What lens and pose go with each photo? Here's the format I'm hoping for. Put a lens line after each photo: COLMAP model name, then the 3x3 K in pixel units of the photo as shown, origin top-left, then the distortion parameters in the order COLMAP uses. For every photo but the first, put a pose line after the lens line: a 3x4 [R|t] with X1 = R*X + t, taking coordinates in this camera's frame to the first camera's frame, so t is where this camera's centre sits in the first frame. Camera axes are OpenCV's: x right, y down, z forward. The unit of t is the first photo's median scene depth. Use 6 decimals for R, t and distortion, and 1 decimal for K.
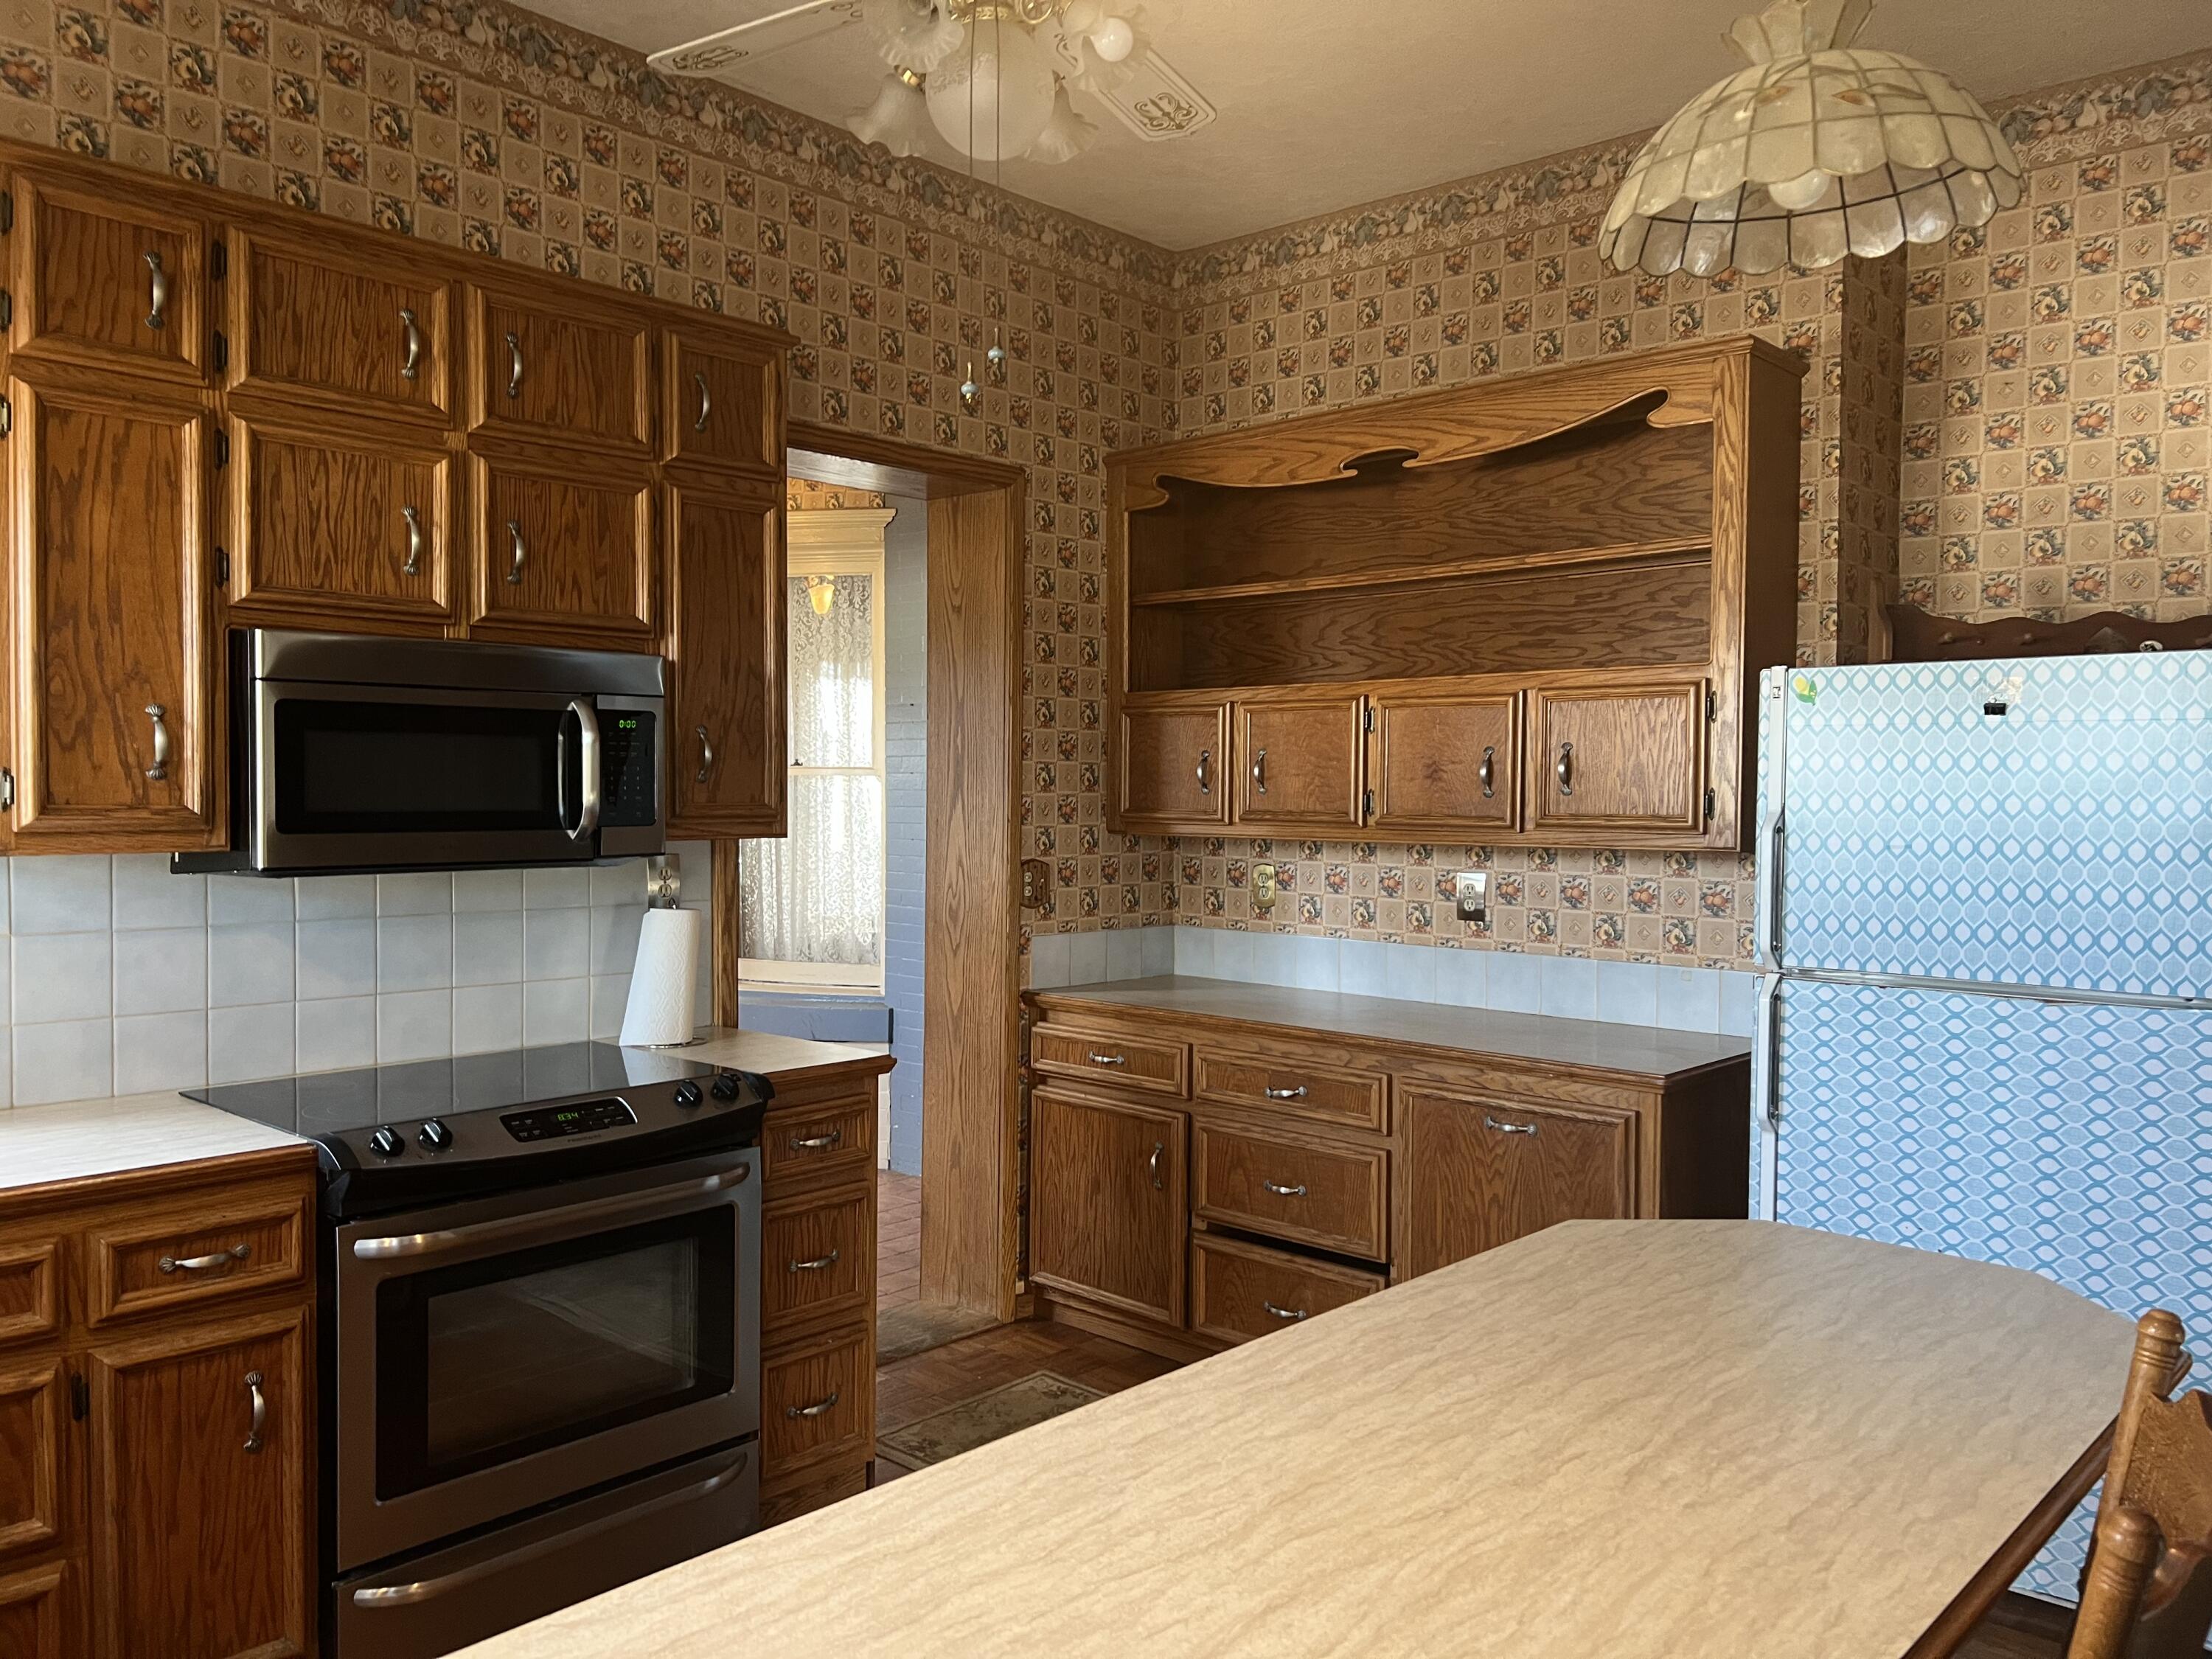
lens RADIAL K [[1658.9, 0, 1106.0], [0, 1658.9, 829.5], [0, 0, 1]] dist [0.009339, -0.001211]
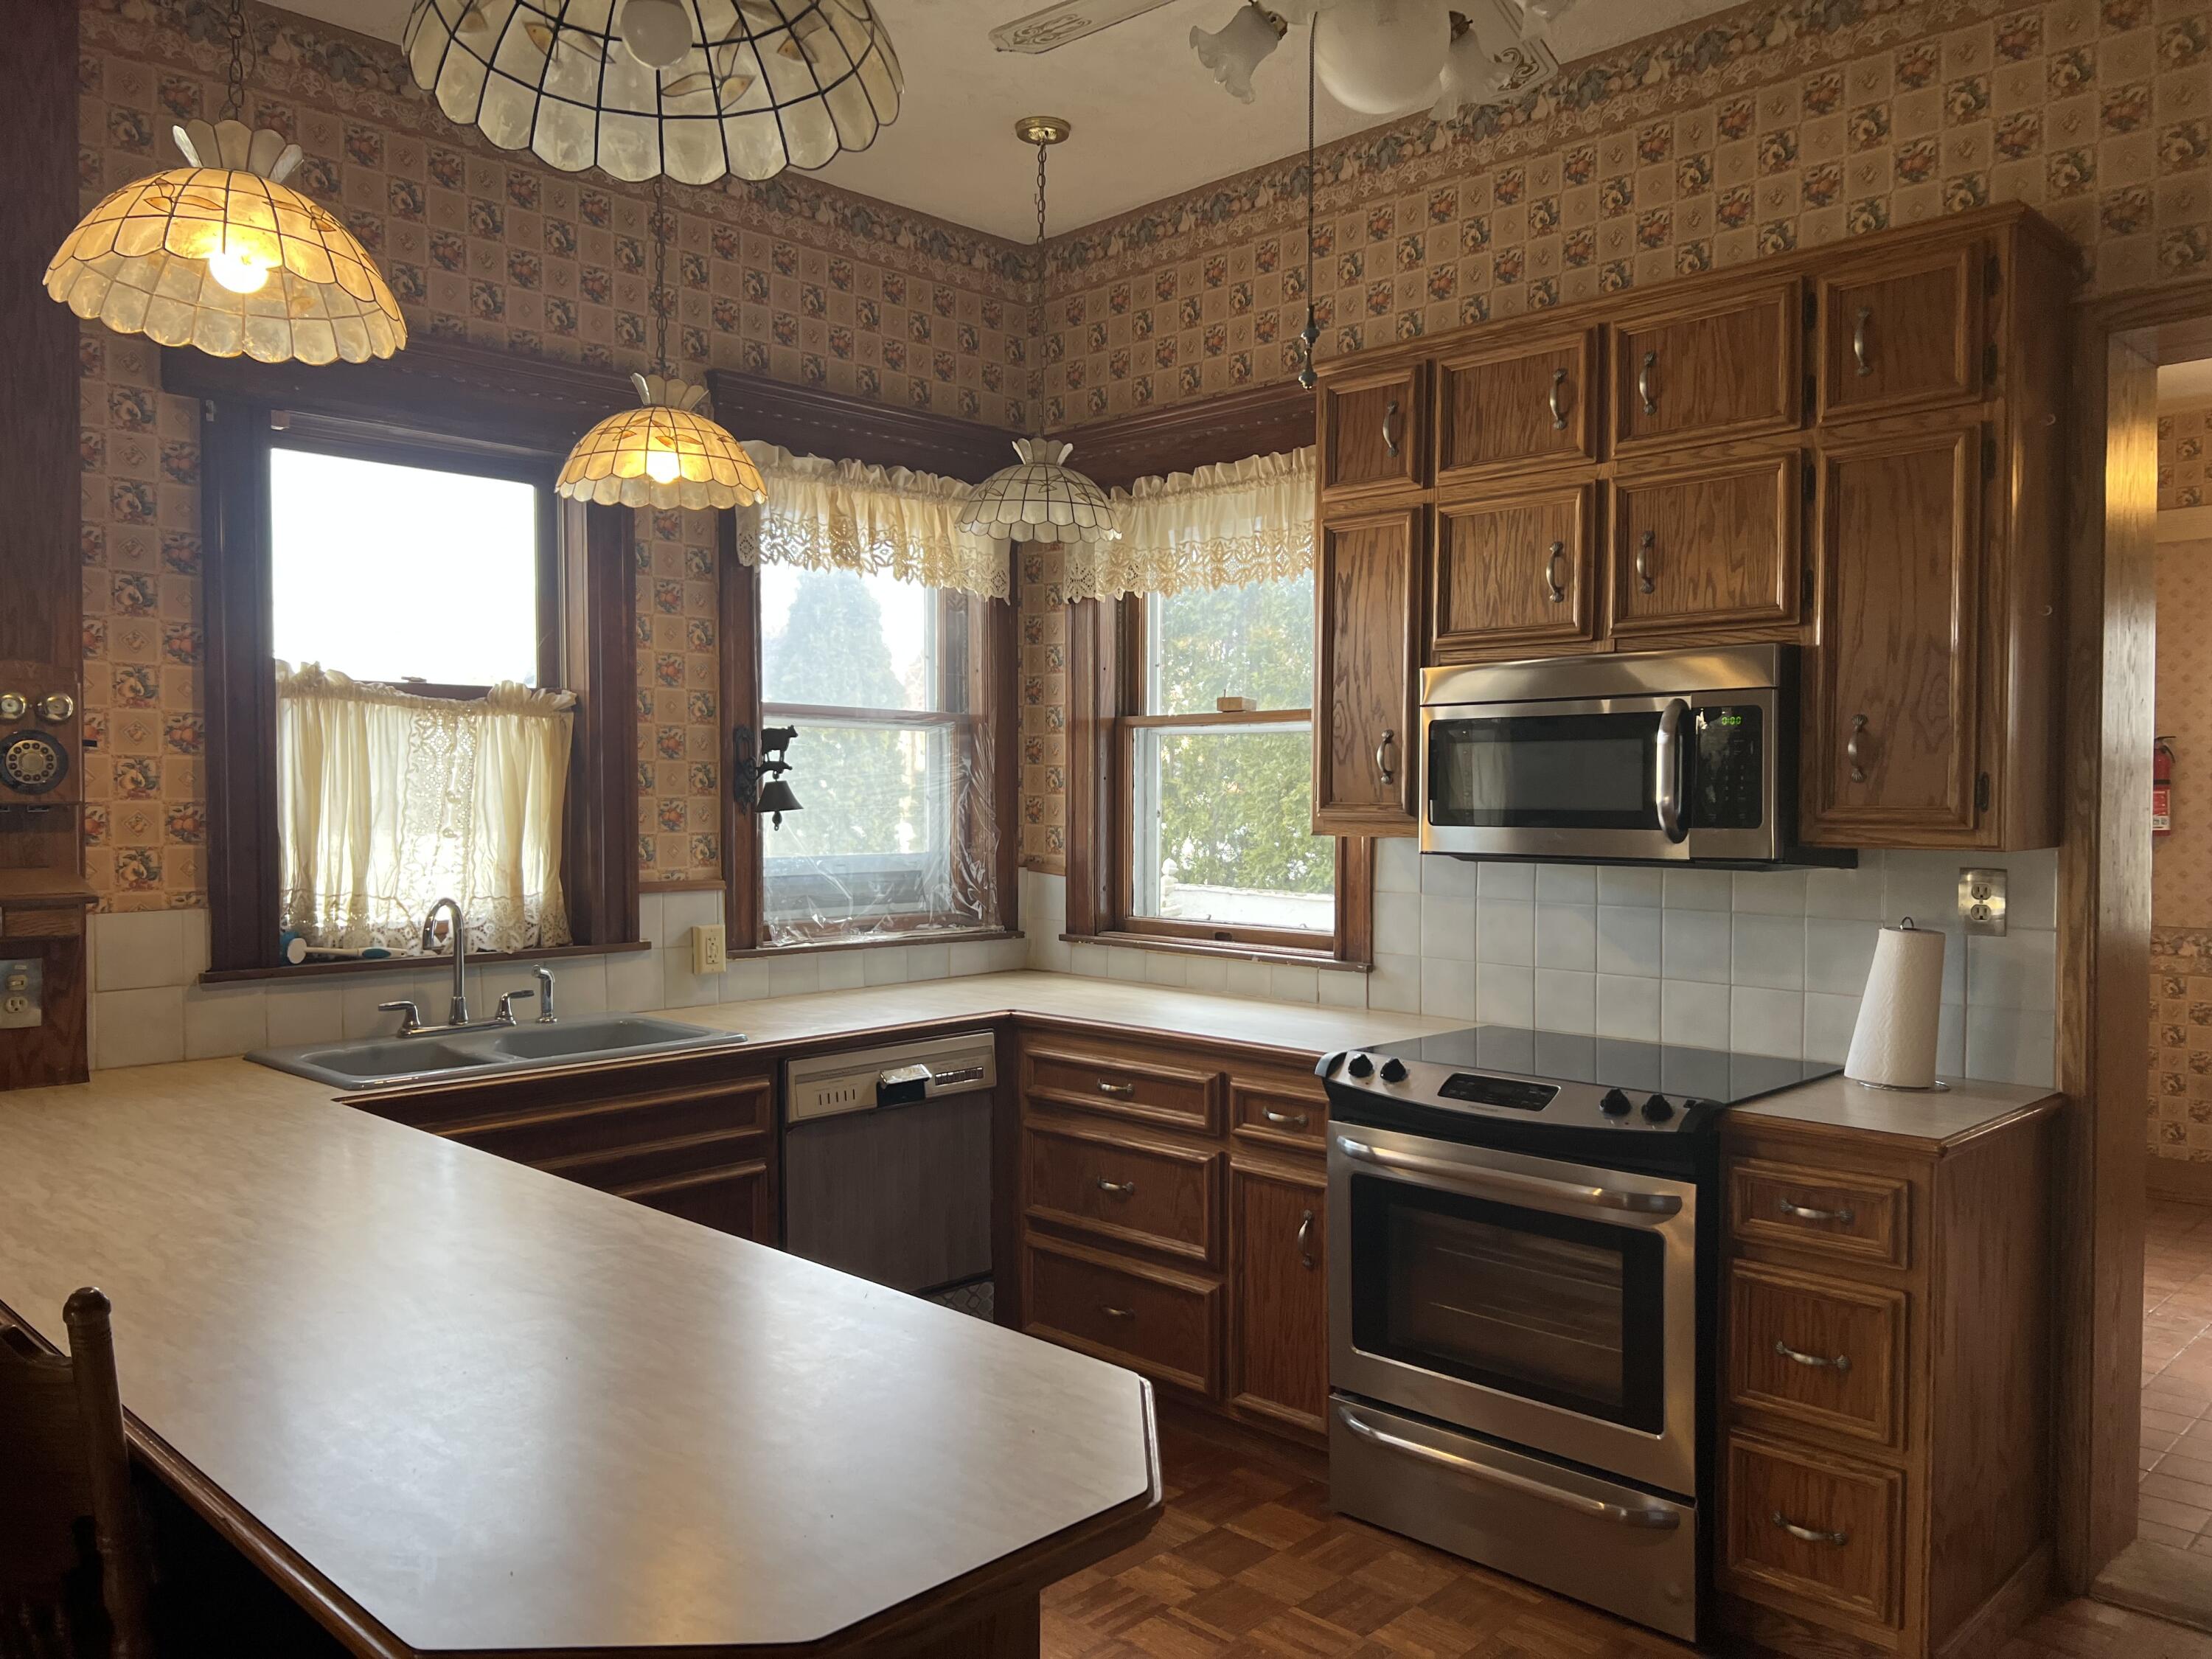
lens RADIAL K [[1658.9, 0, 1106.0], [0, 1658.9, 829.5], [0, 0, 1]] dist [0.009339, -0.001211]
pose [[-0.029690, 0.021474, -0.999328, 0.744337], [-0.027556, 0.999372, 0.022294, -0.015020], [0.999179, 0.028199, -0.029080, 0.742490]]
